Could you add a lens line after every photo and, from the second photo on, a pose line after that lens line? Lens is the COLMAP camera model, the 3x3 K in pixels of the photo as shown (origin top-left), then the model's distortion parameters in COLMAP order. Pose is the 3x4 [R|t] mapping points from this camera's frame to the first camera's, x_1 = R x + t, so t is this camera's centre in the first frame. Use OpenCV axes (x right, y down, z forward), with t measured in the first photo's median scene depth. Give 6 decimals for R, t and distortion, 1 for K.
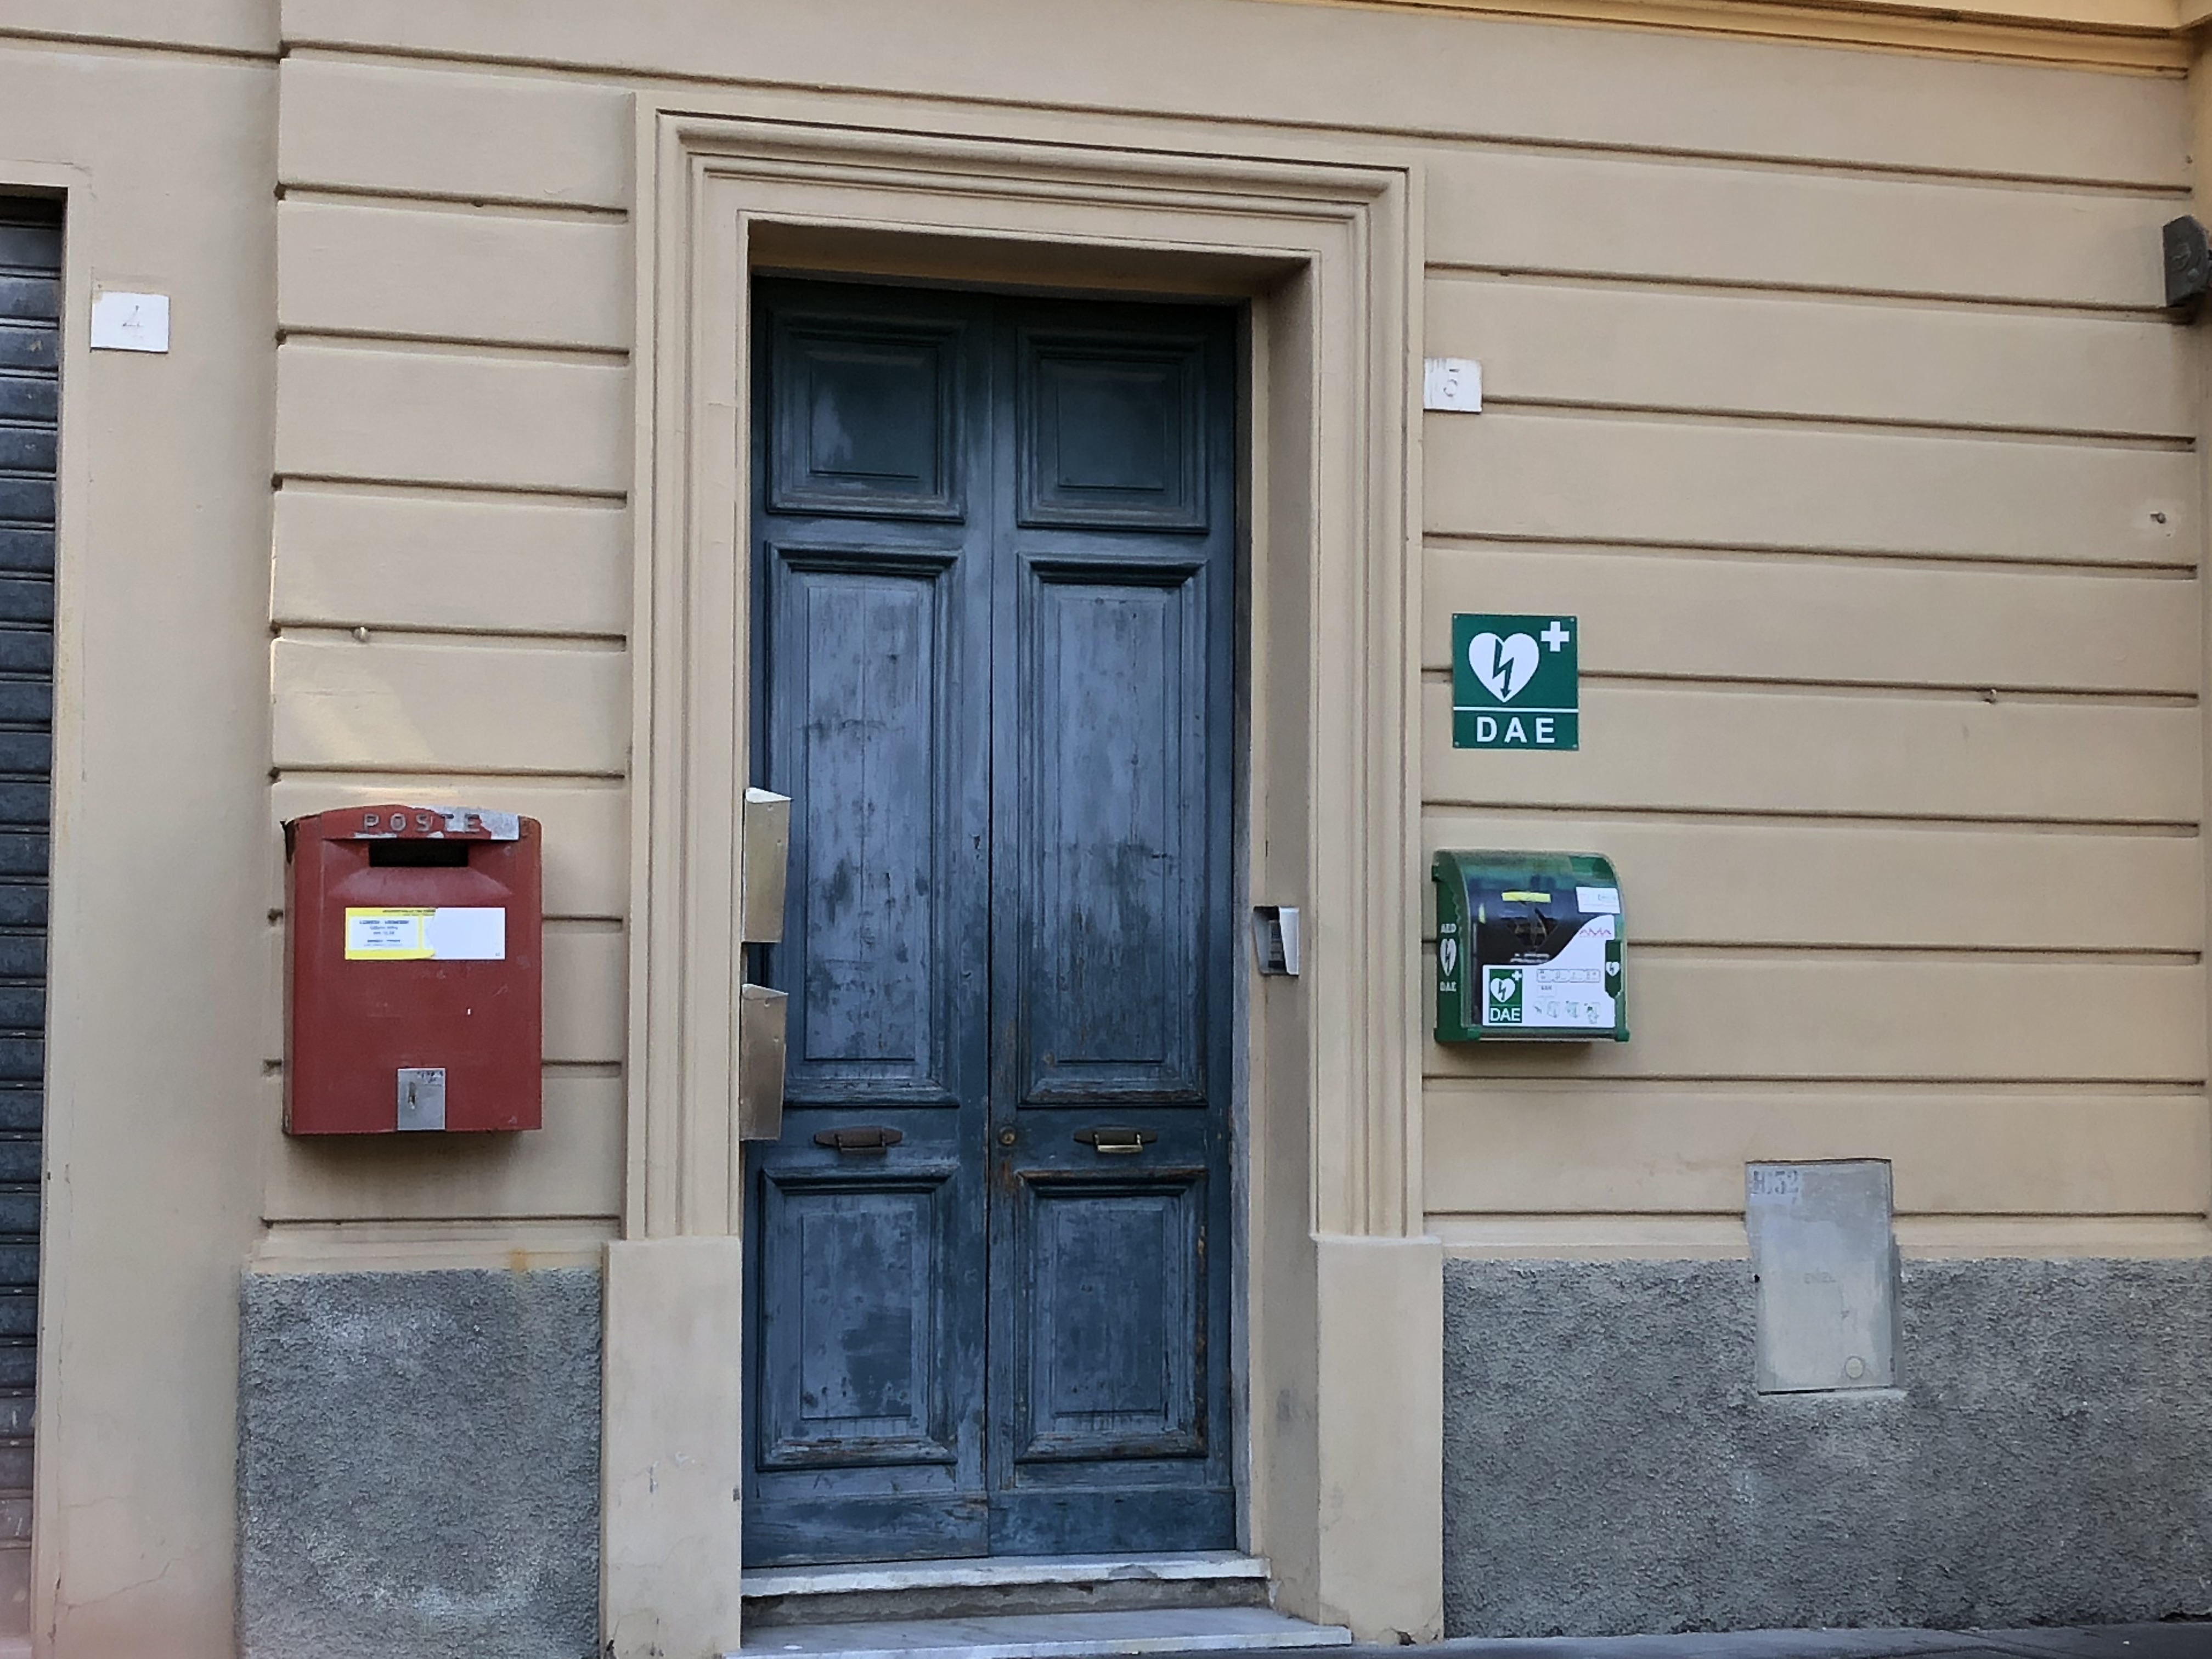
lens RADIAL K [[4157.2, 0, 1106.0], [0, 4157.2, 829.5], [0, 0, 1]] dist [0.143516, -0.107352]
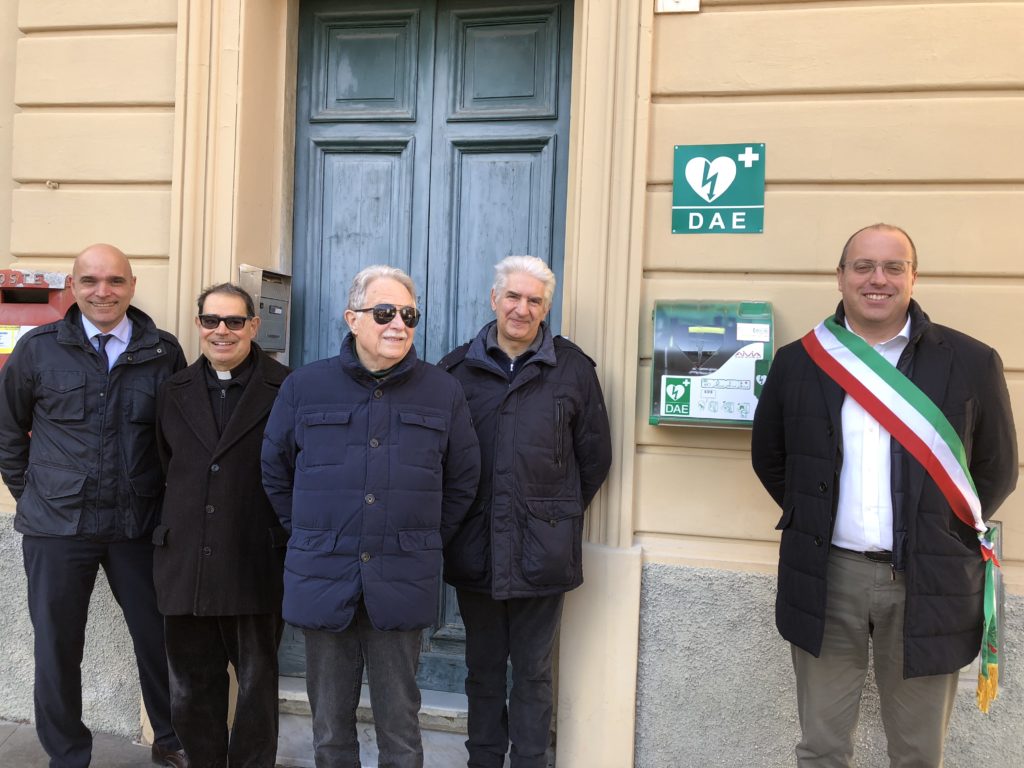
lens RADIAL K [[849.3, 0, 512.0], [0, 849.3, 384.0], [0, 0, 1]] dist [0.008289, -0.003790]
pose [[0.880463, 0.035432, -0.472789, 0.181701], [-0.009797, 0.998350, 0.056573, 0.018774], [0.474014, -0.045179, 0.879358, 0.691567]]
